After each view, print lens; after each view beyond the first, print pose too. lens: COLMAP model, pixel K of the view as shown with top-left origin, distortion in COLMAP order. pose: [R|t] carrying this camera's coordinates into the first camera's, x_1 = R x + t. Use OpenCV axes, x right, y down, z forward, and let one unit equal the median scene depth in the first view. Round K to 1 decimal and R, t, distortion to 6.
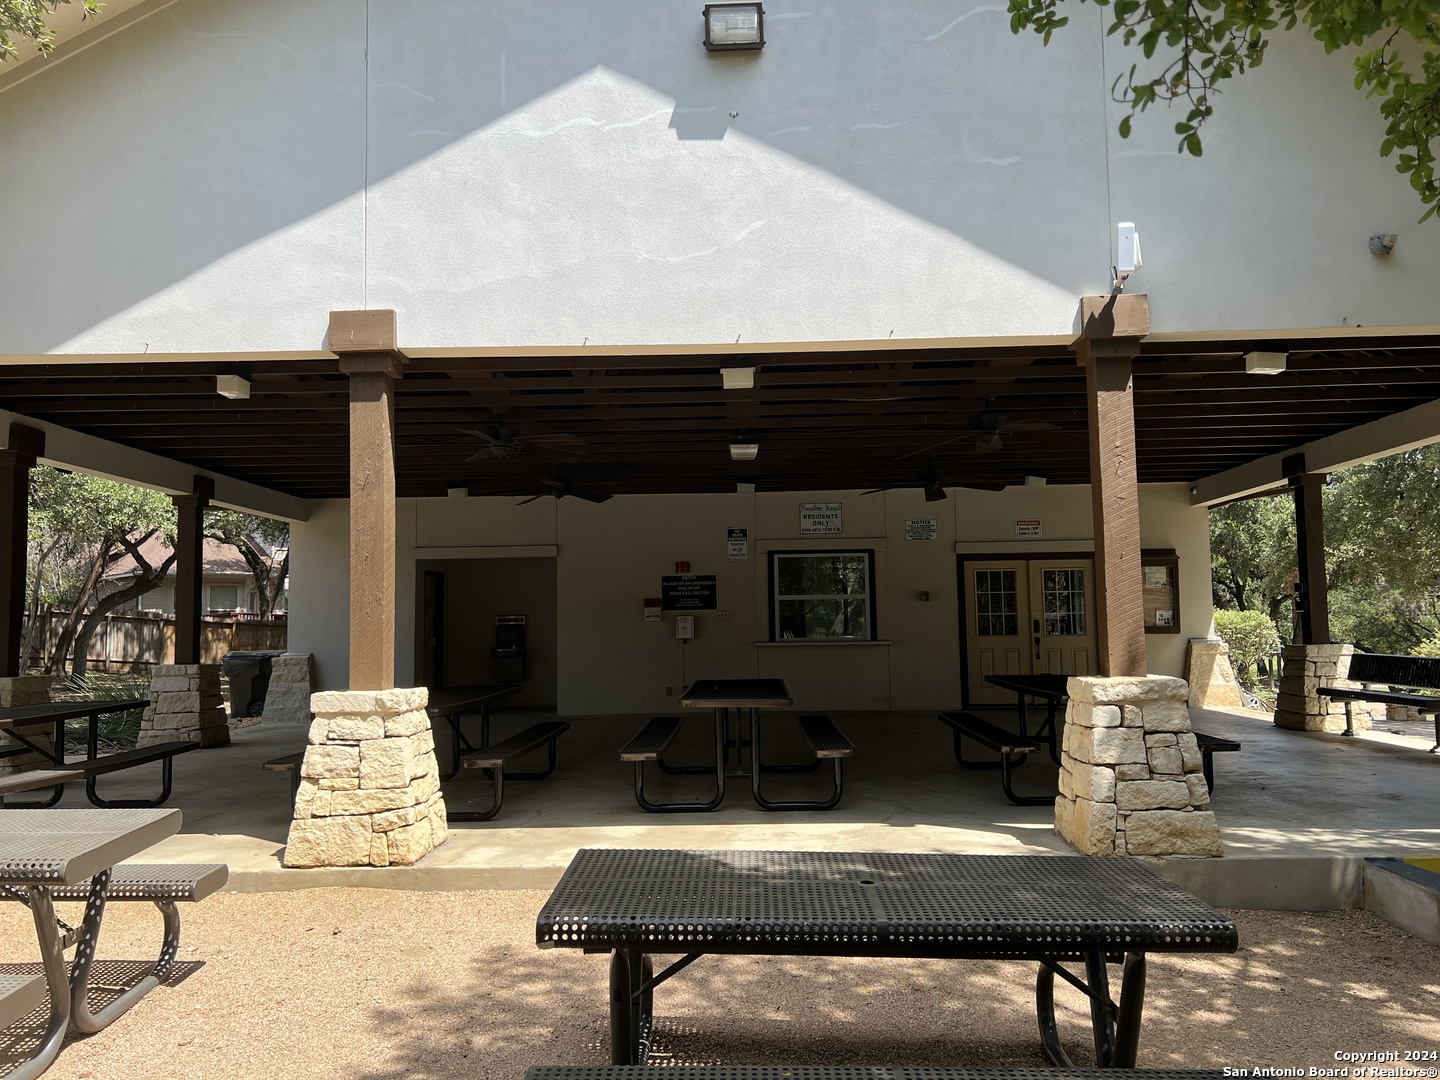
lens RADIAL K [[1084.7, 0, 725.2], [0, 1084.7, 530.1], [0, 0, 1]] dist [0.054790, -0.063059]
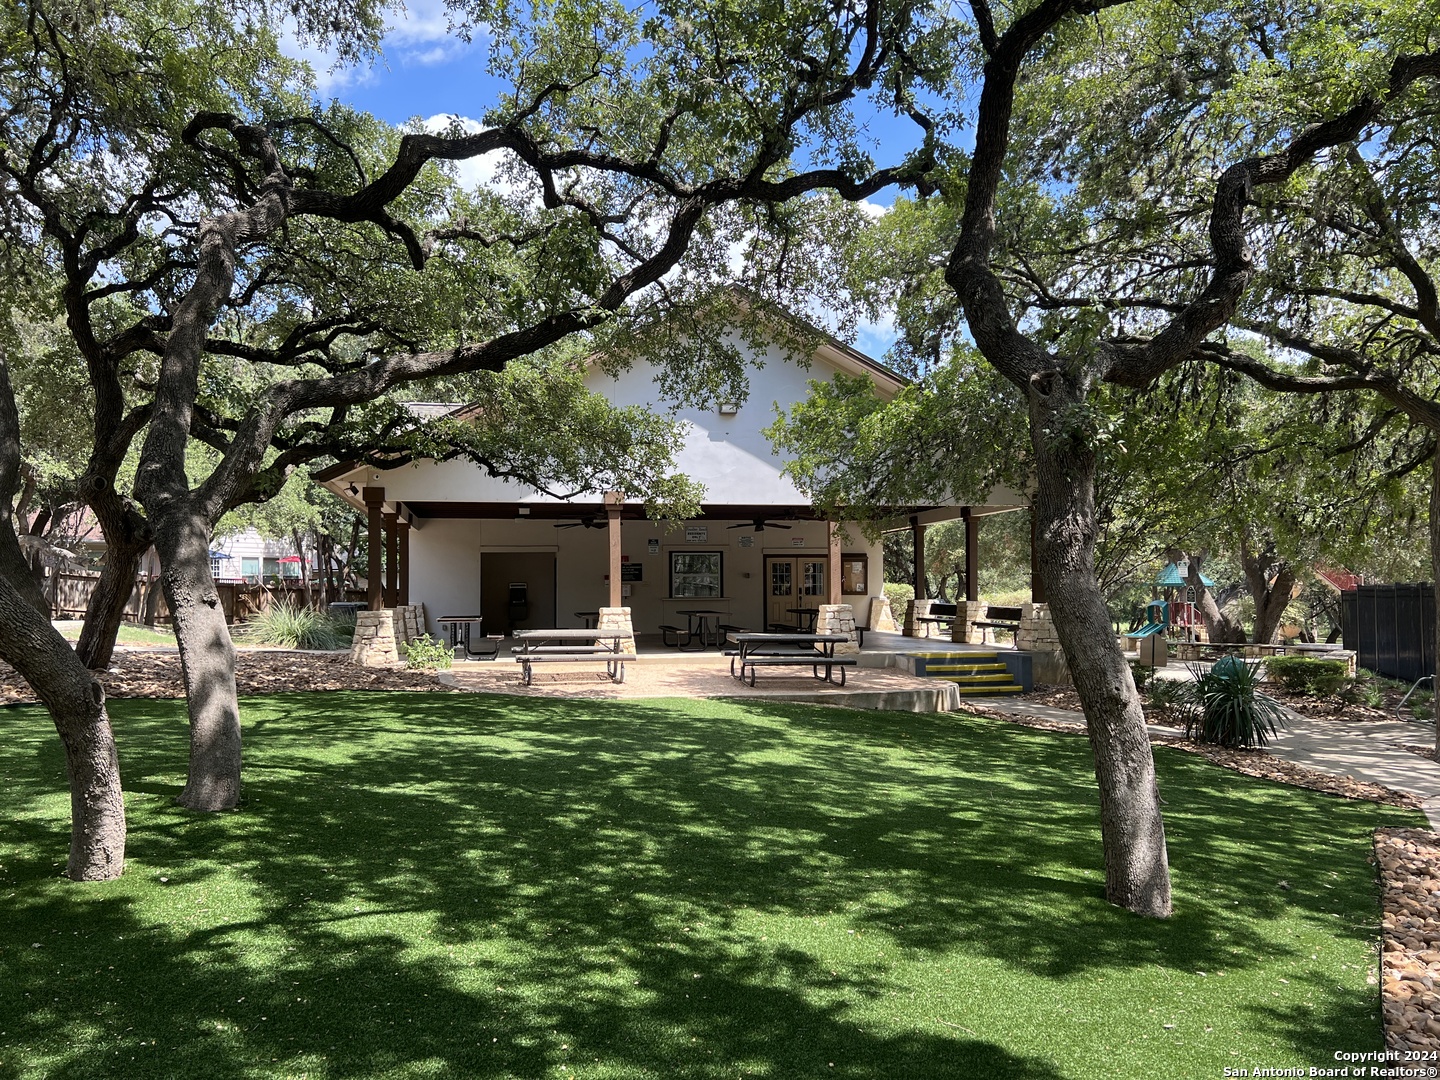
lens RADIAL K [[1084.7, 0, 725.2], [0, 1084.7, 530.1], [0, 0, 1]] dist [0.054790, -0.063059]
pose [[0.973870, 0.021774, 0.226059, -0.374141], [-0.028843, 0.999191, 0.028015, -0.093089], [-0.225266, -0.033803, 0.973711, -1.119733]]
